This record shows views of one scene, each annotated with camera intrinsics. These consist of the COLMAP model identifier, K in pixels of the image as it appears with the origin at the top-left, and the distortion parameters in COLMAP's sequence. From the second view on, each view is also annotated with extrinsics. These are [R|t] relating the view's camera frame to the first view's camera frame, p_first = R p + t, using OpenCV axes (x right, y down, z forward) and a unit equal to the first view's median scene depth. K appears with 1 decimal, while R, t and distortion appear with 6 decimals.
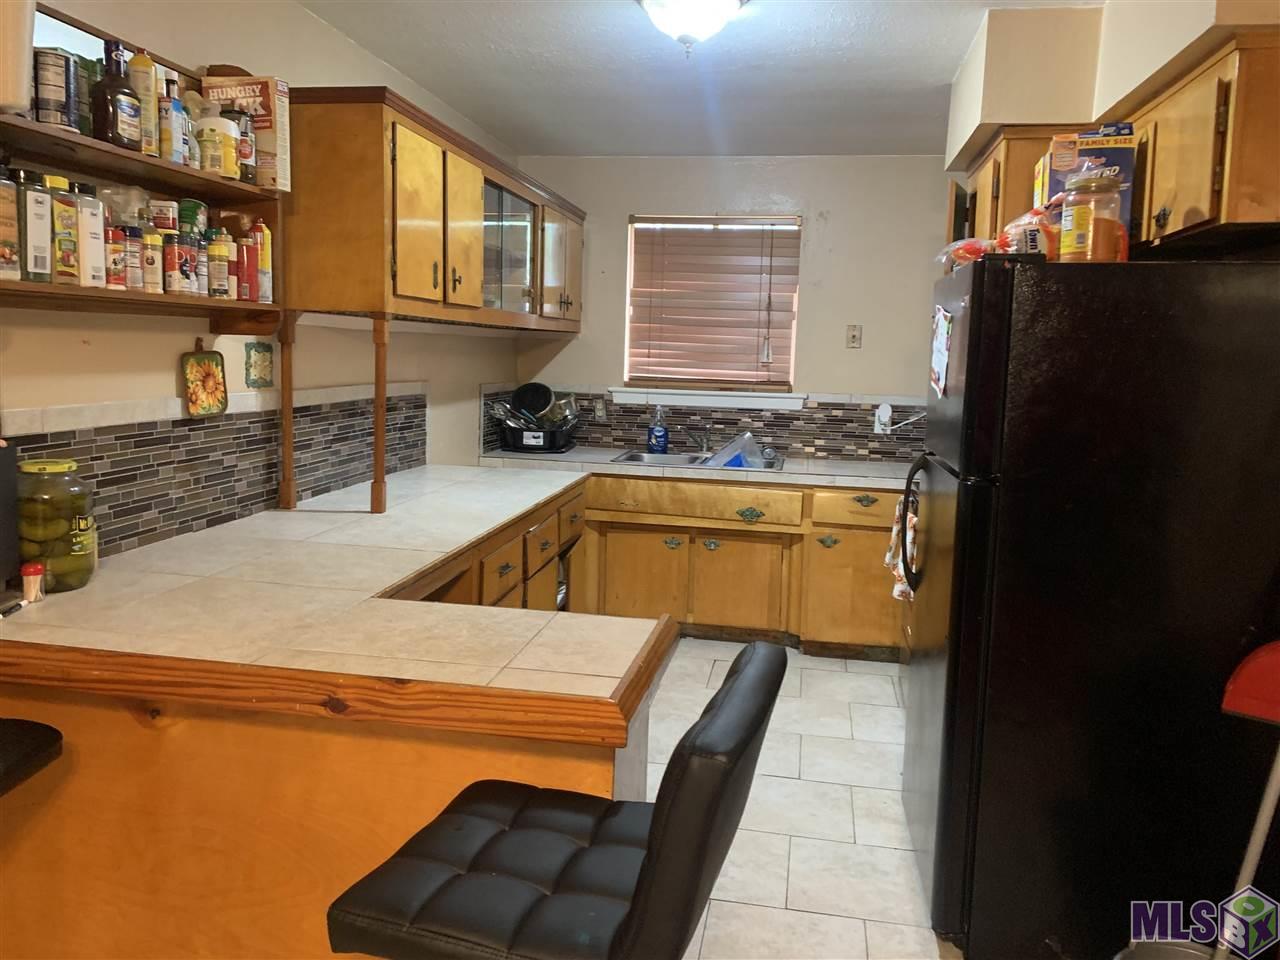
lens RADIAL K [[973.9, 0, 639.3], [0, 973.9, 477.3], [0, 0, 1]] dist [0.014607, 0.003143]
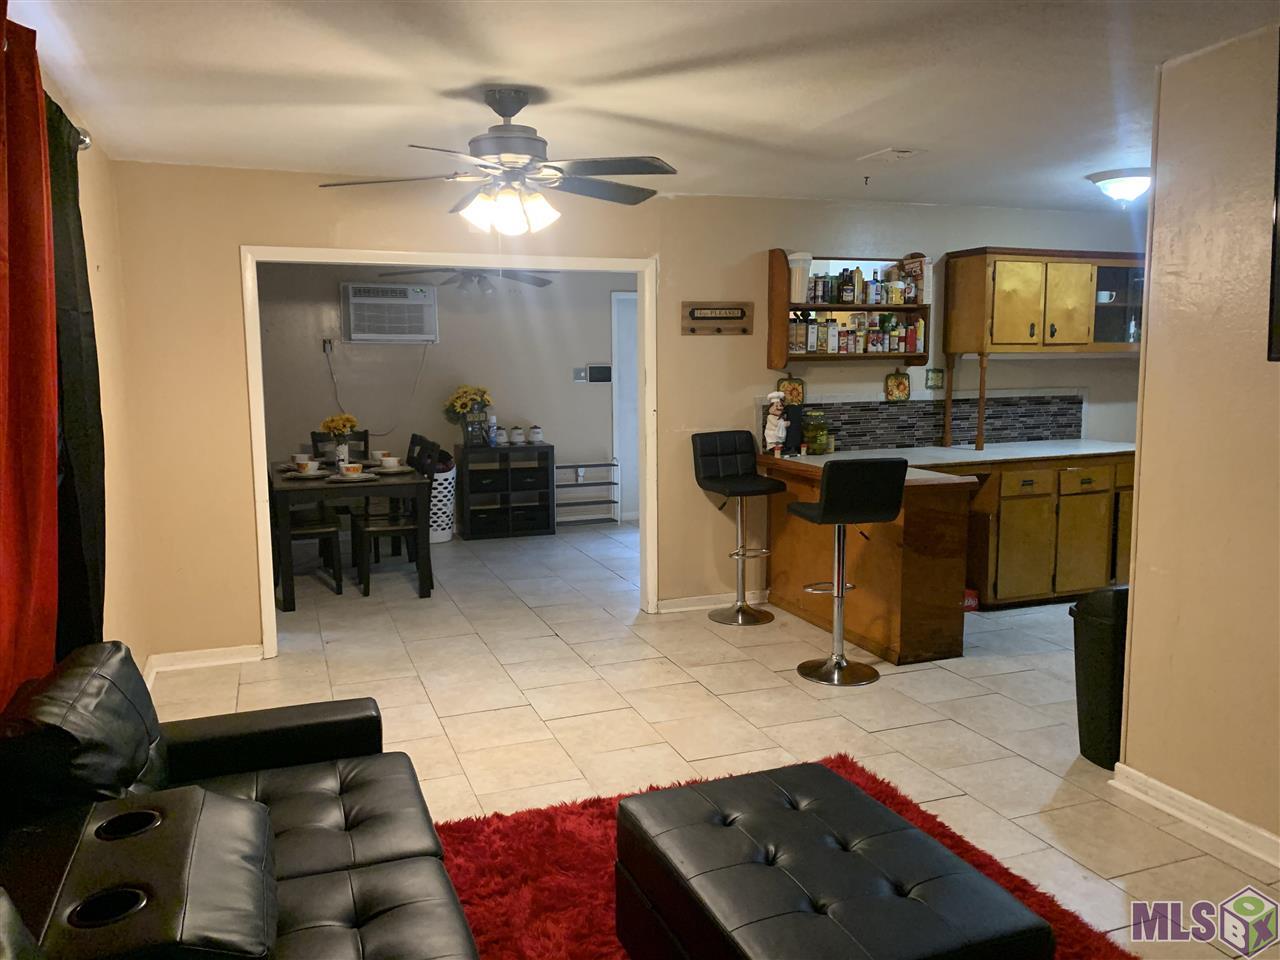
lens RADIAL K [[973.9, 0, 639.7], [0, 973.9, 477.1], [0, 0, 1]] dist [0.014607, 0.003143]
pose [[0.514109, 0.076096, -0.854343, 1.278388], [-0.089729, 0.995363, 0.034661, 0.096727], [0.853019, 0.058840, 0.518553, -0.755148]]
